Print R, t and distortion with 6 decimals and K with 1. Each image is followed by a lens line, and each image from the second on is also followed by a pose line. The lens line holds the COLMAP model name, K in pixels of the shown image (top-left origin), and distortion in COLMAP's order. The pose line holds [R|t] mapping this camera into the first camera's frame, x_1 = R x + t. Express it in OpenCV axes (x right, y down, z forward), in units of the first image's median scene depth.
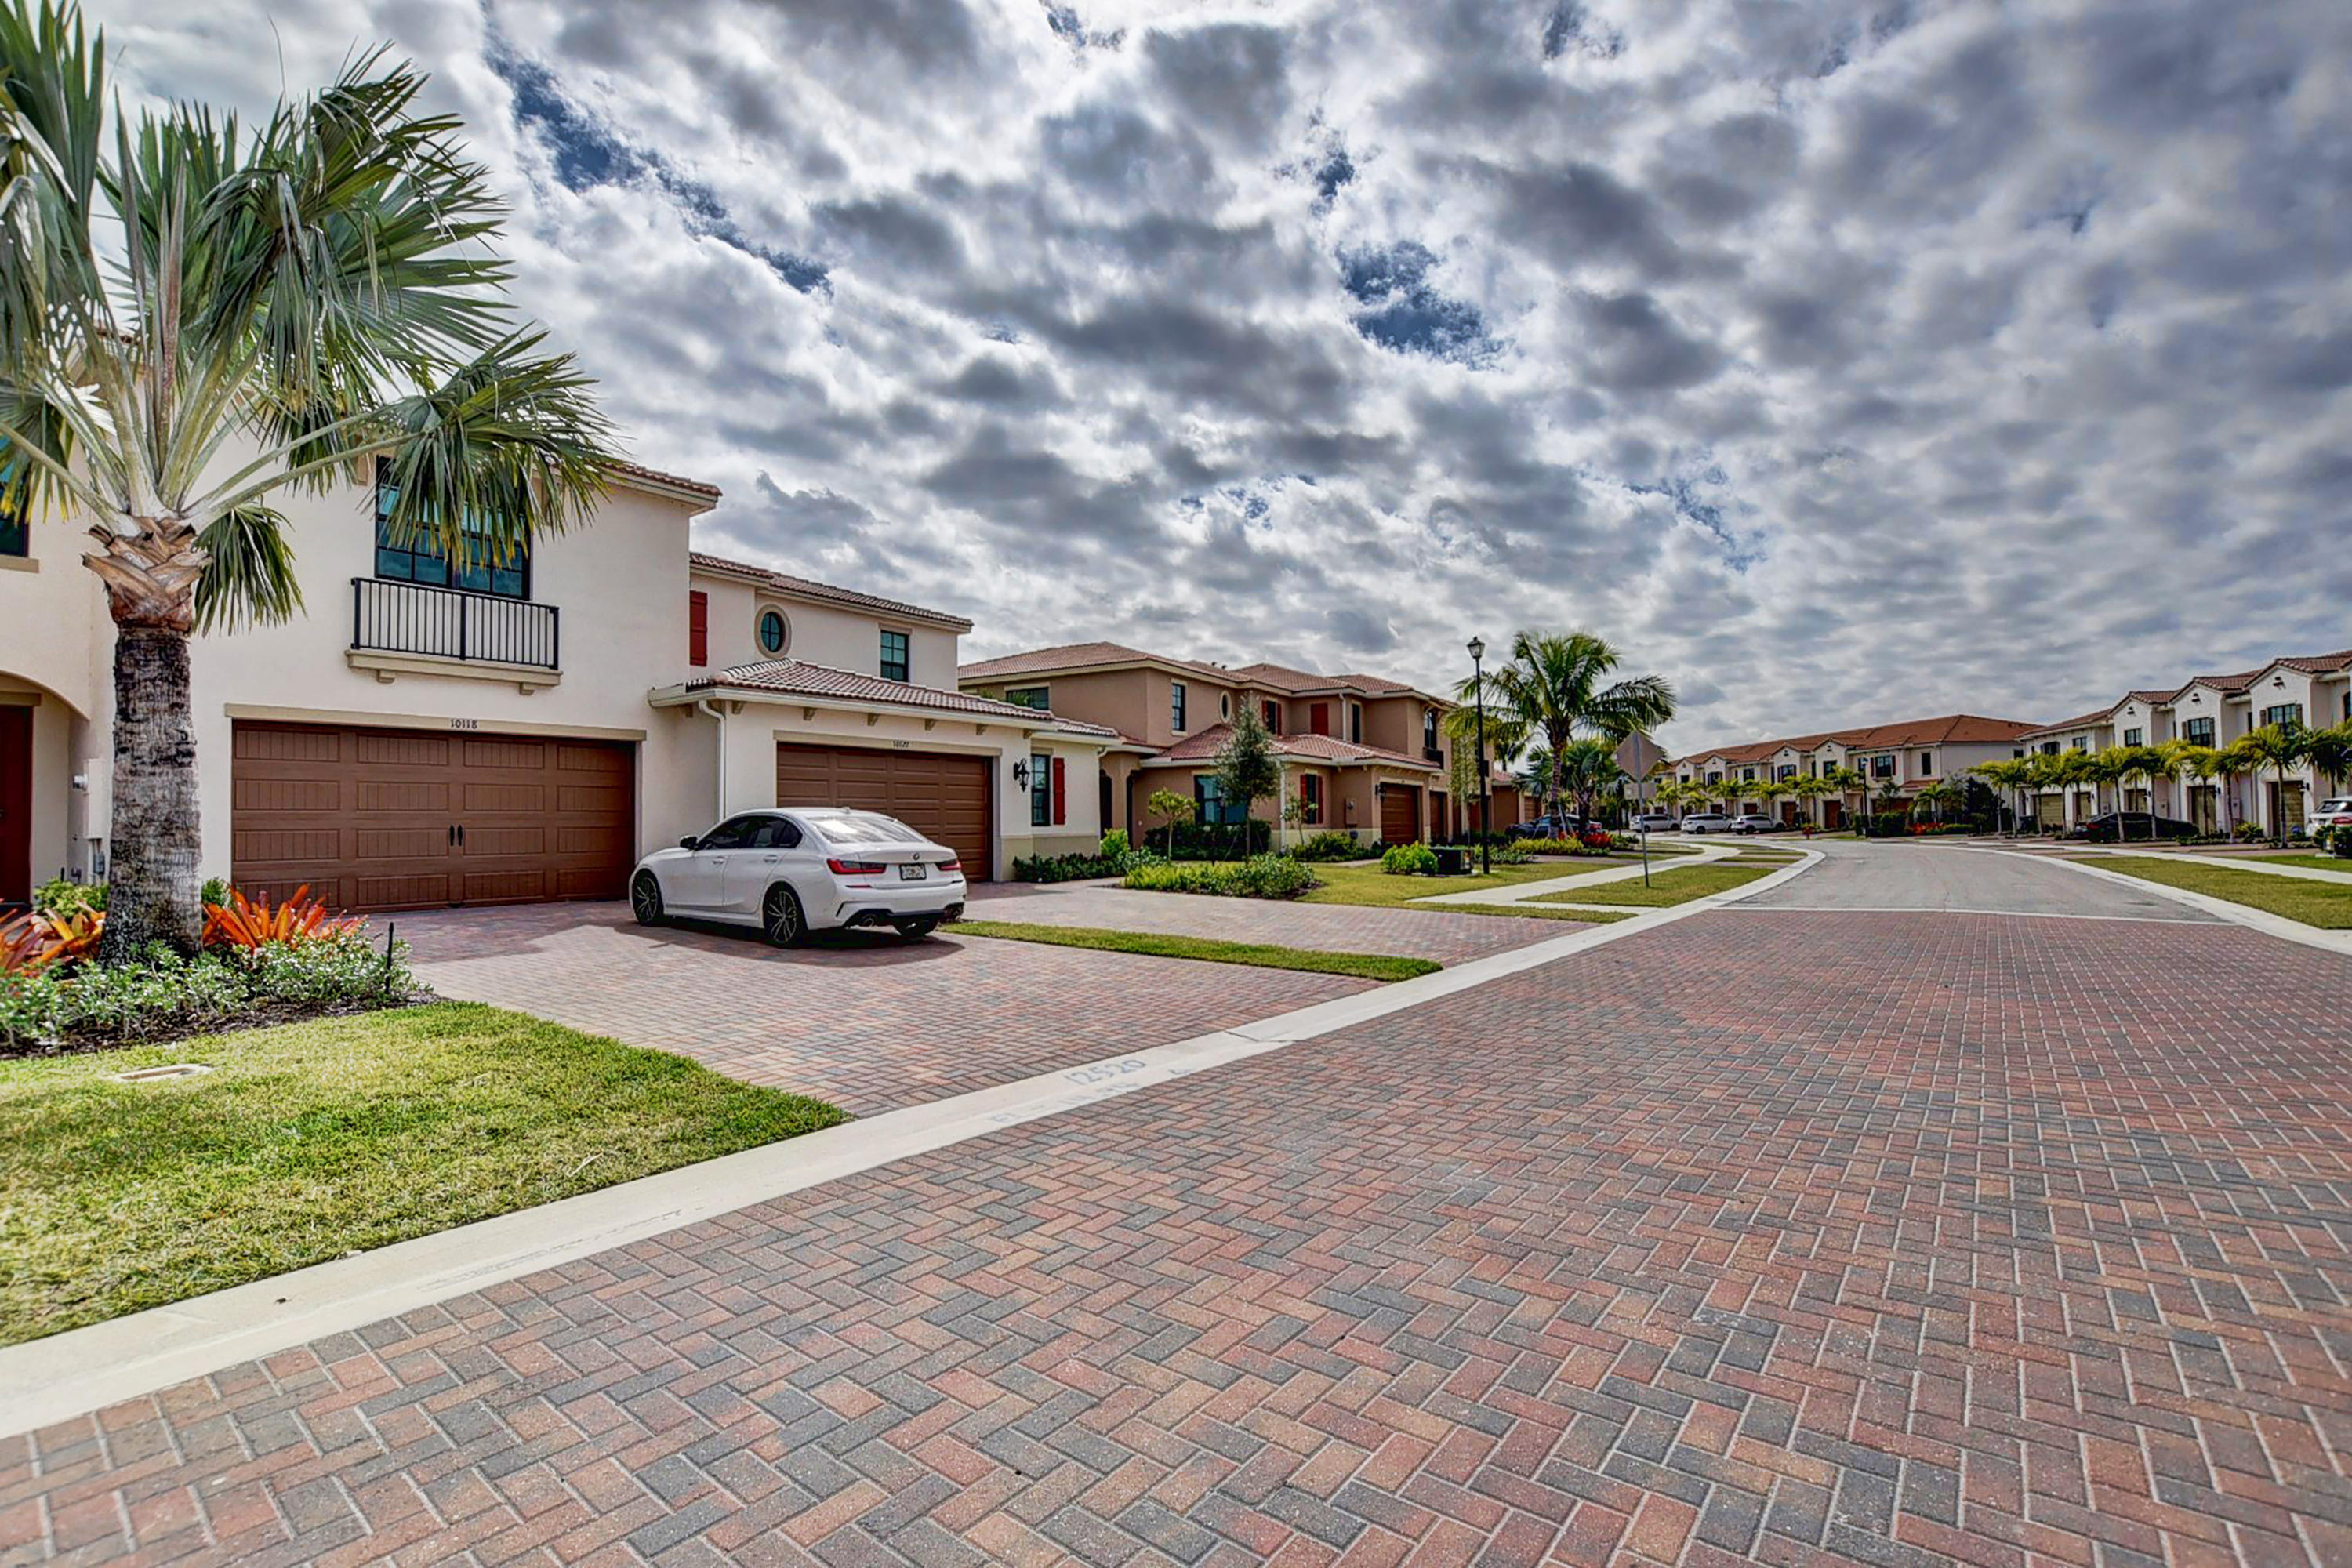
lens RADIAL K [[1042.6, 0, 1188.6], [0, 1042.6, 792.7], [0, 0, 1]] dist [-0.024729, 0.000695]
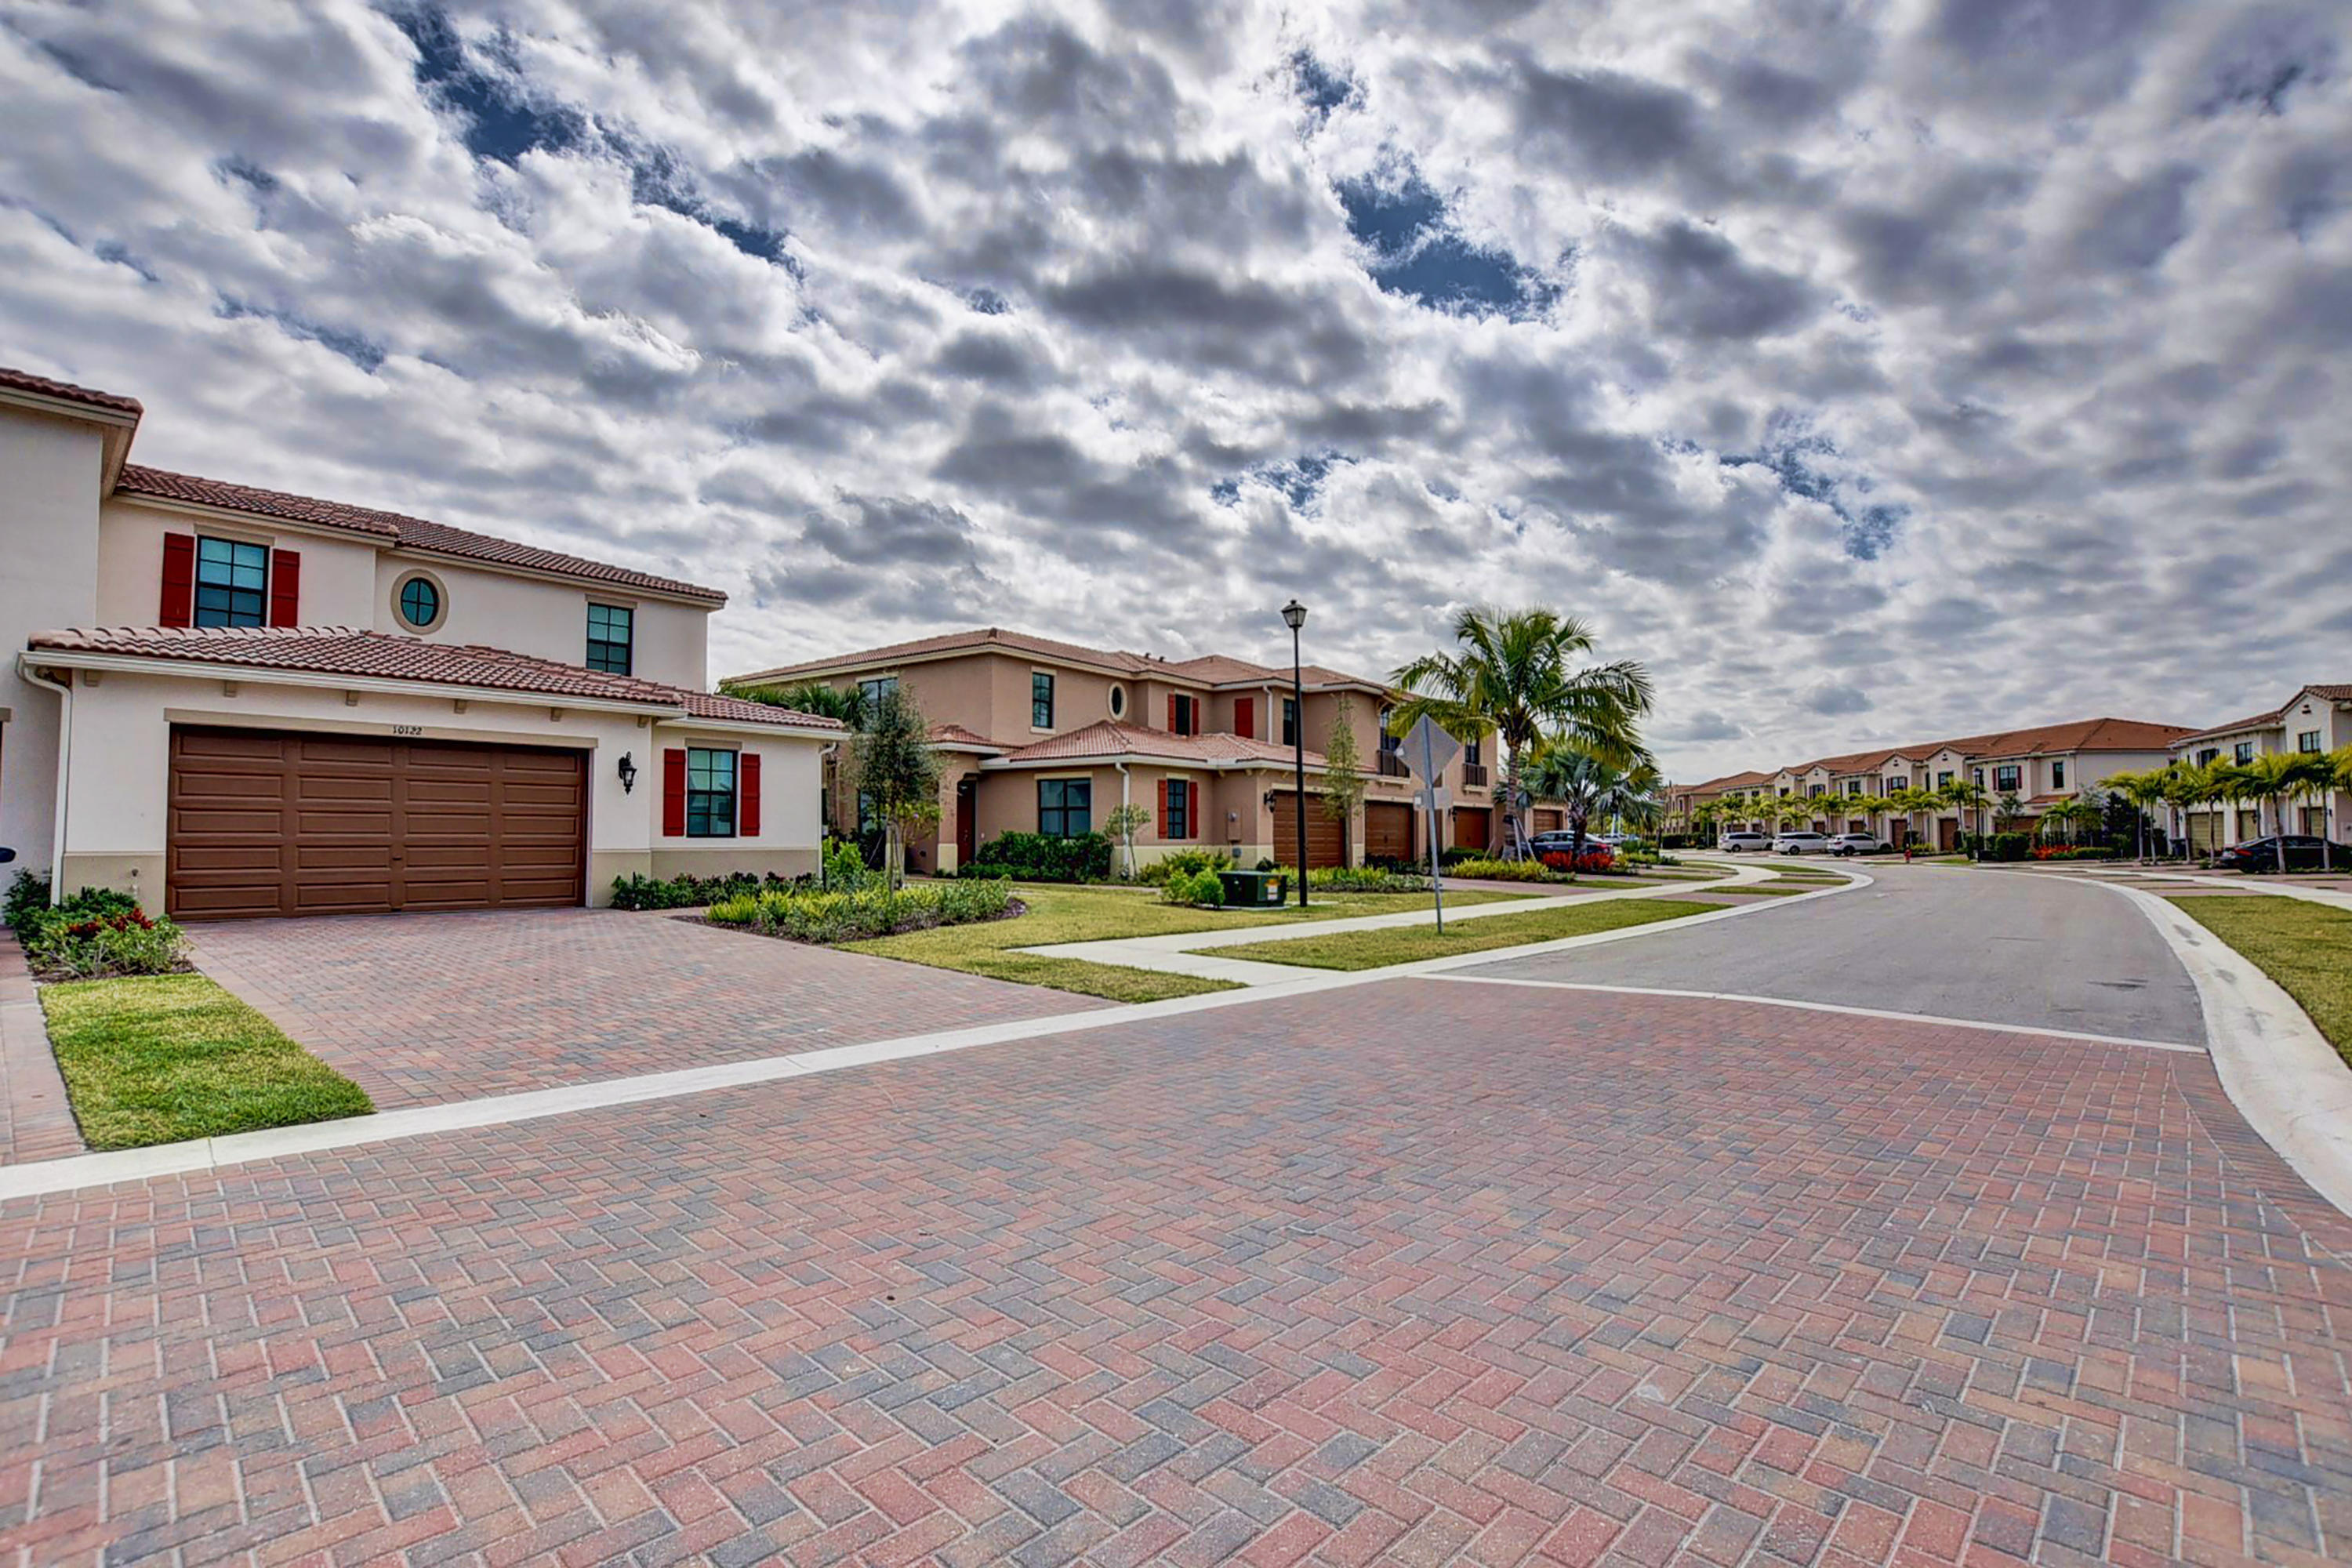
lens RADIAL K [[1071.3, 0, 1177.9], [0, 1071.3, 824.8], [0, 0, 1]] dist [-0.021314, 0.000462]
pose [[0.994223, 0.010880, -0.106780, 0.089400], [-0.008723, 0.999749, 0.020645, 0.000546], [0.106977, -0.019594, 0.994068, 0.062413]]
